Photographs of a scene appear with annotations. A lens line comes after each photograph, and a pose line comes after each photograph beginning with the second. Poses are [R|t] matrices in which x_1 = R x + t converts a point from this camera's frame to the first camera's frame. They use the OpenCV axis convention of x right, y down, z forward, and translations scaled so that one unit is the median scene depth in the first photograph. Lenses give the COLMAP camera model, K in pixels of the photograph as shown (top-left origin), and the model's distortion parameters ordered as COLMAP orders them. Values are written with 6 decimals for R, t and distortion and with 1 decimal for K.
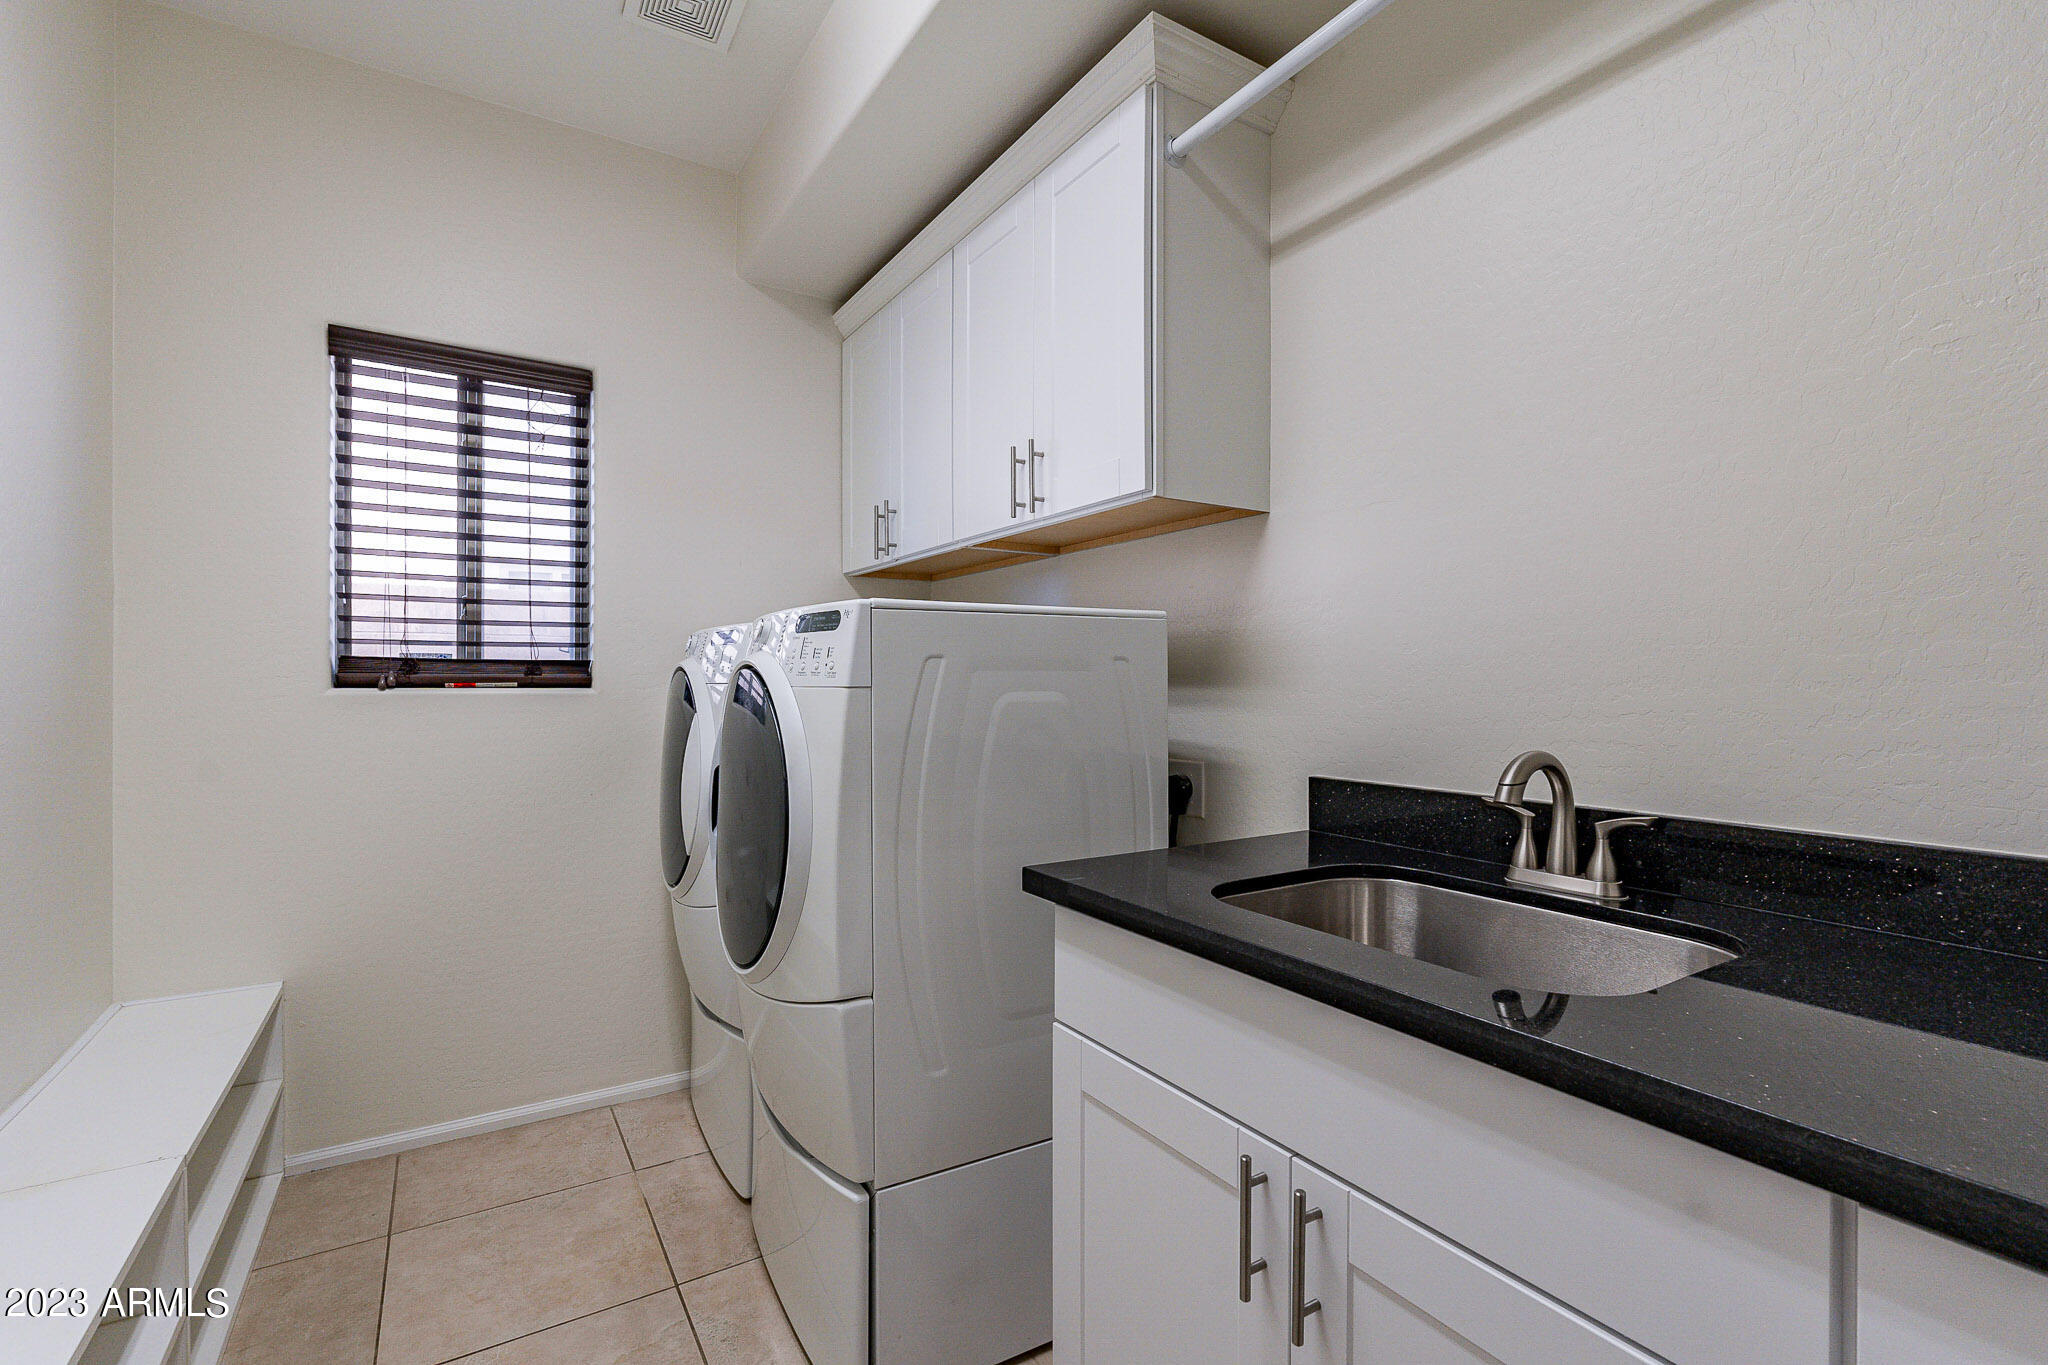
lens RADIAL K [[899.7, 0, 1018.5], [0, 899.7, 672.1], [0, 0, 1]] dist [-0.001273, -0.000006]
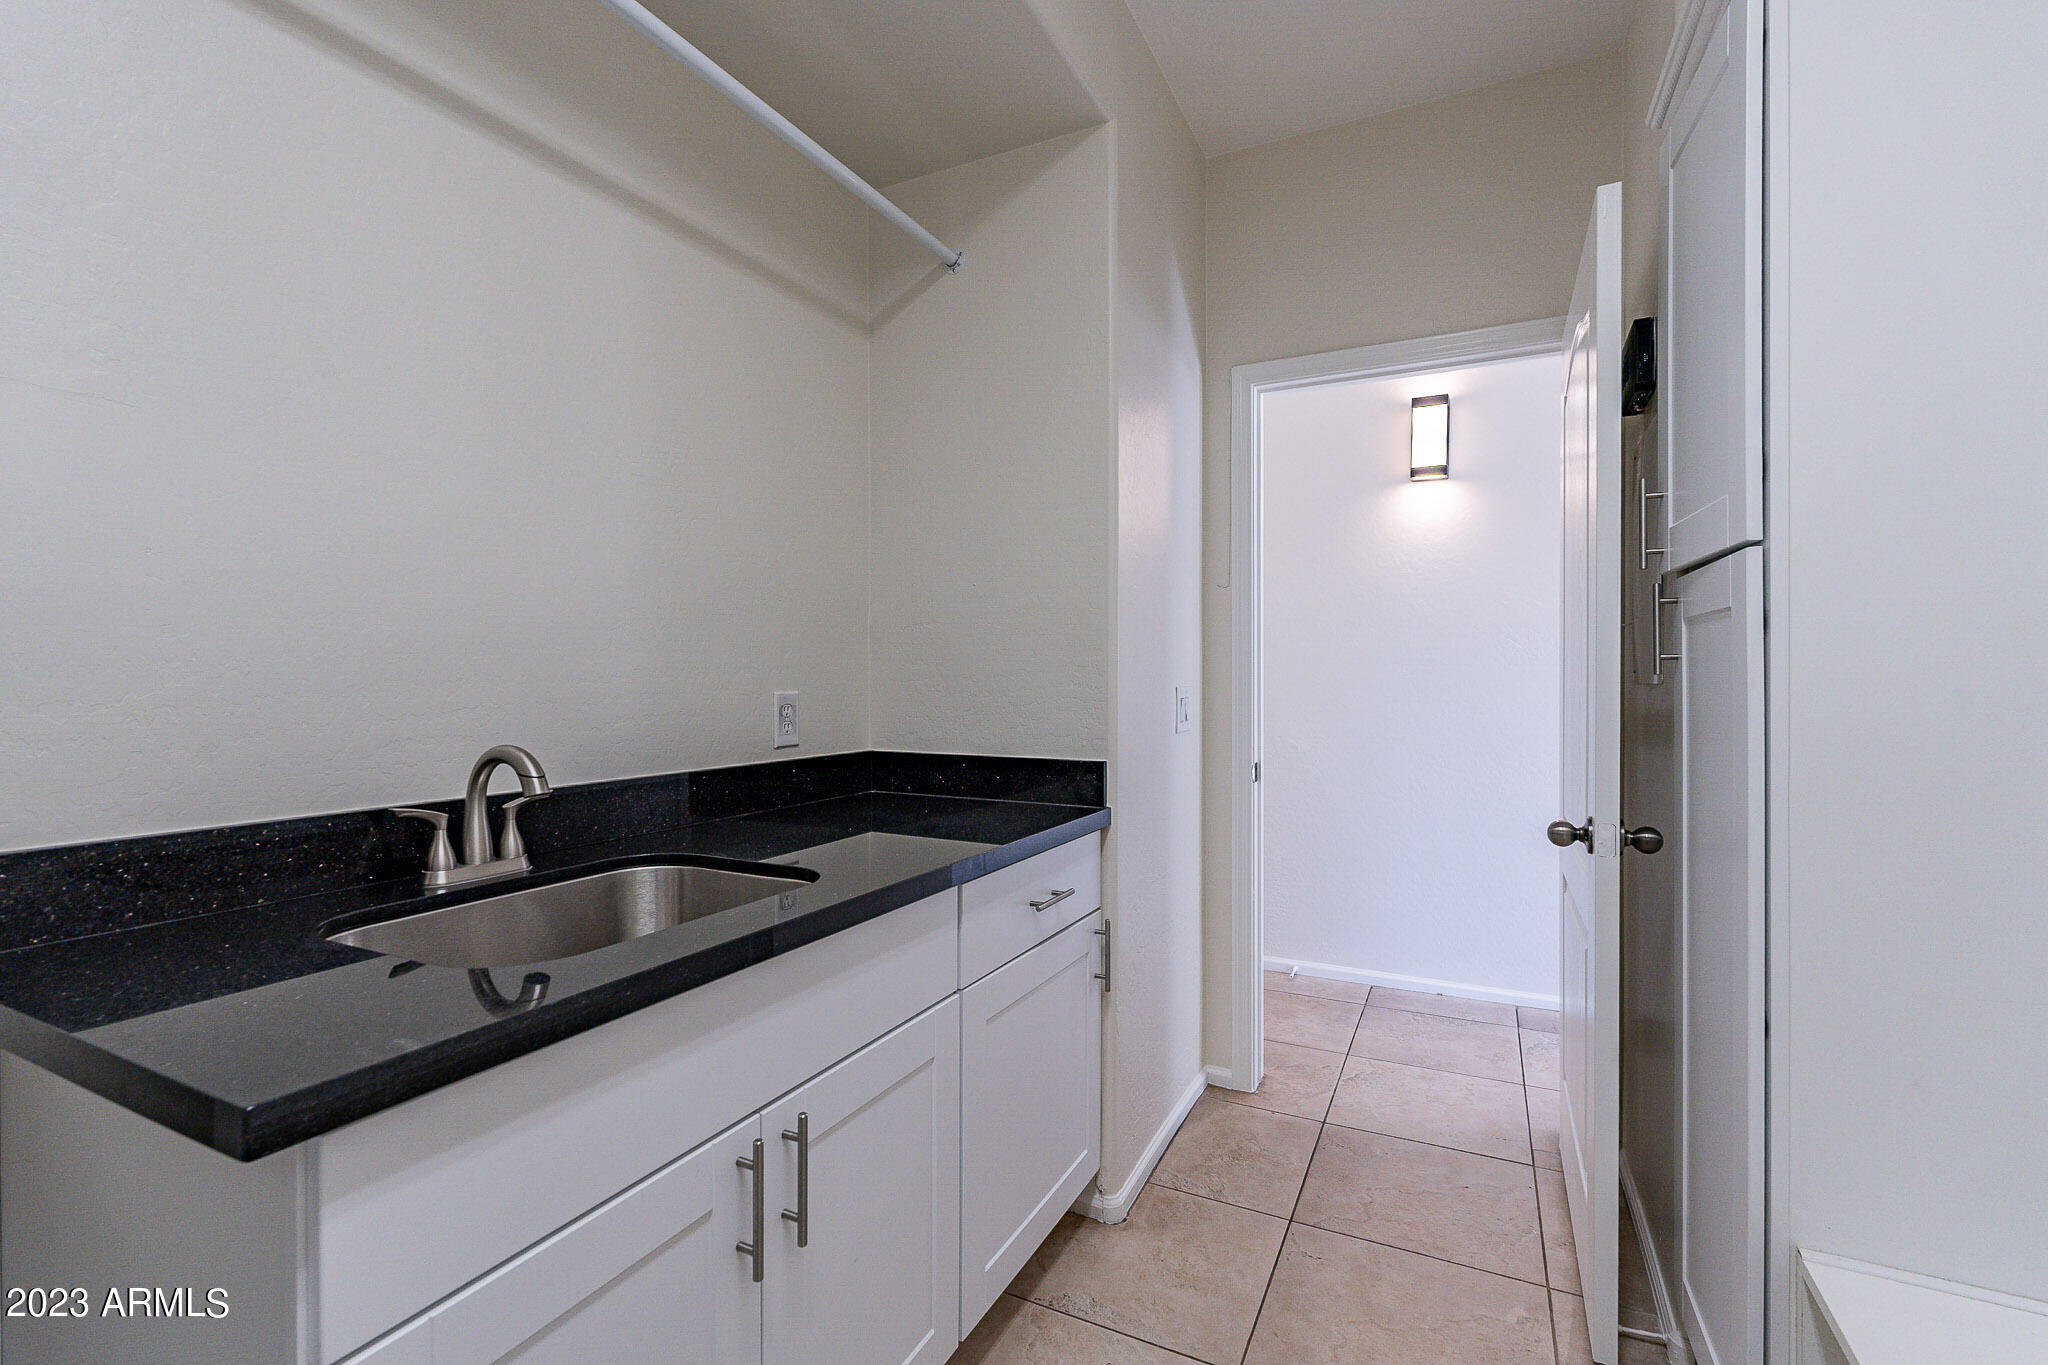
lens RADIAL K [[899.7, 0, 1018.5], [0, 899.7, 672.1], [0, 0, 1]] dist [-0.001273, -0.000006]
pose [[-0.508389, 0.005149, 0.861112, -0.593043], [-0.006272, 0.999933, -0.009682, 0.008280], [-0.861104, -0.010323, -0.508323, 0.959499]]
